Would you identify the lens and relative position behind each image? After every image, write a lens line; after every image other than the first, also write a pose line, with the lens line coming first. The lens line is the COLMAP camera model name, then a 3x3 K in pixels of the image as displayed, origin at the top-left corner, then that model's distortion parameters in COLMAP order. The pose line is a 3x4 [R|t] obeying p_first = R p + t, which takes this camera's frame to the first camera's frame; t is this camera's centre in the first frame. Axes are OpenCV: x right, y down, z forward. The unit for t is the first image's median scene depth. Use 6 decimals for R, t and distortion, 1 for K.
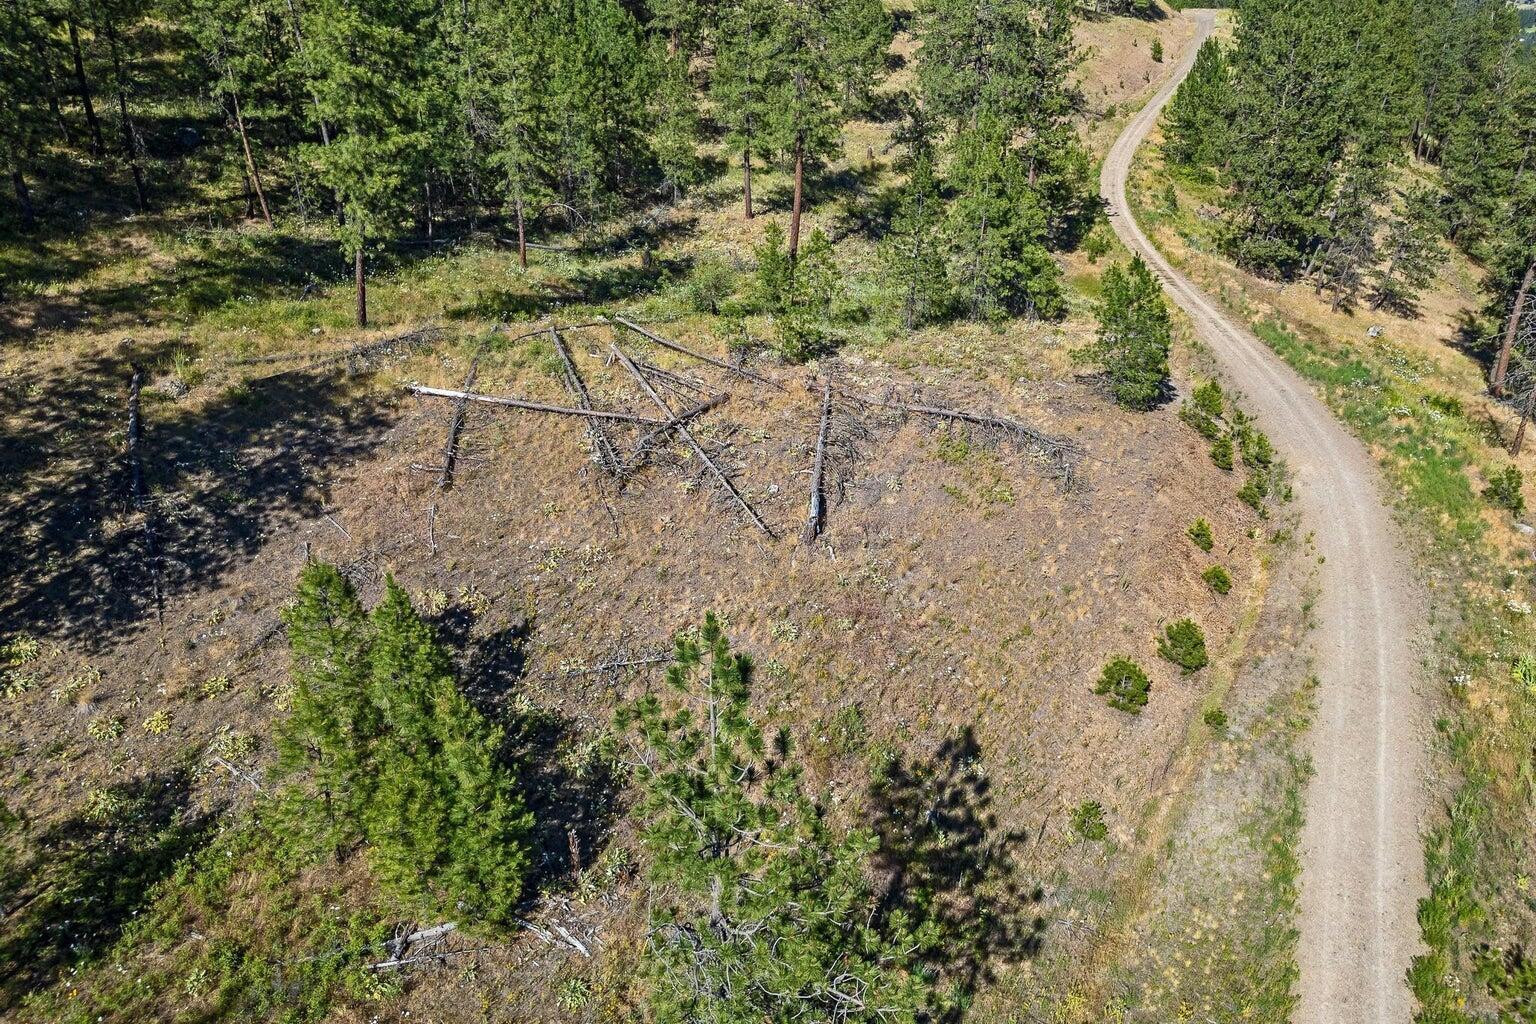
lens RADIAL K [[1099.3, 0, 775.3], [0, 1099.3, 520.7], [0, 0, 1]] dist [0.062160, -0.039725]
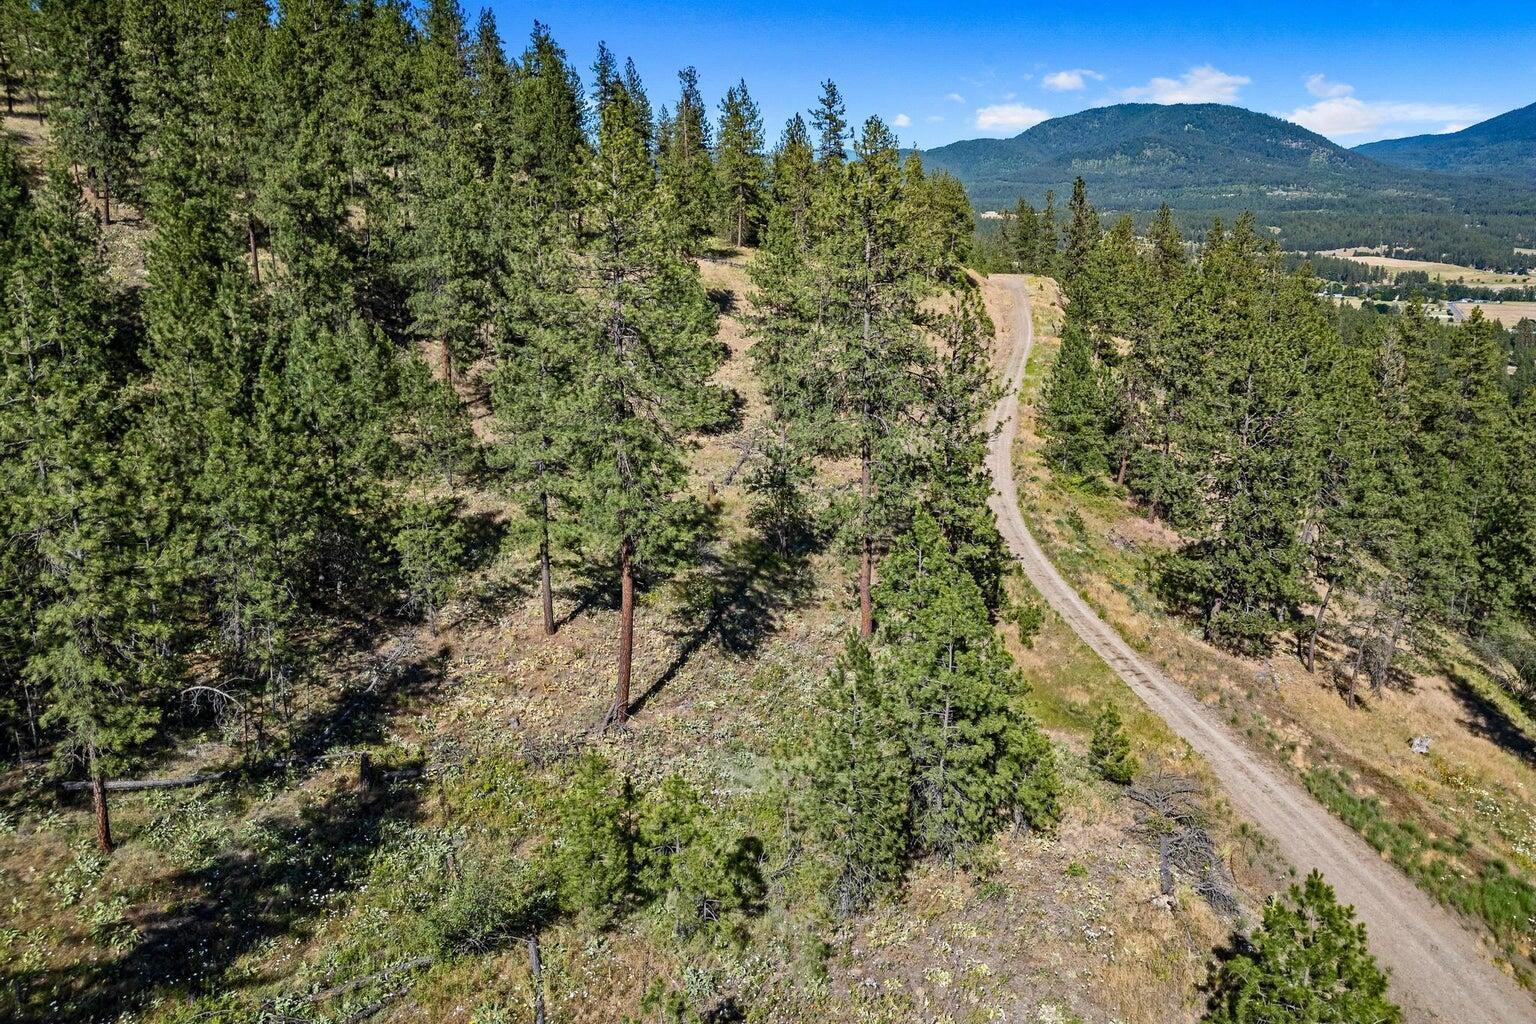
lens RADIAL K [[1099.3, 0, 767.3], [0, 1099.3, 500.5], [0, 0, 1]] dist [0.062160, -0.039725]
pose [[0.985109, -0.029752, 0.169339, -0.004326], [0.063535, 0.978192, -0.197745, -0.208336], [-0.159763, 0.205560, 0.965516, 0.326617]]
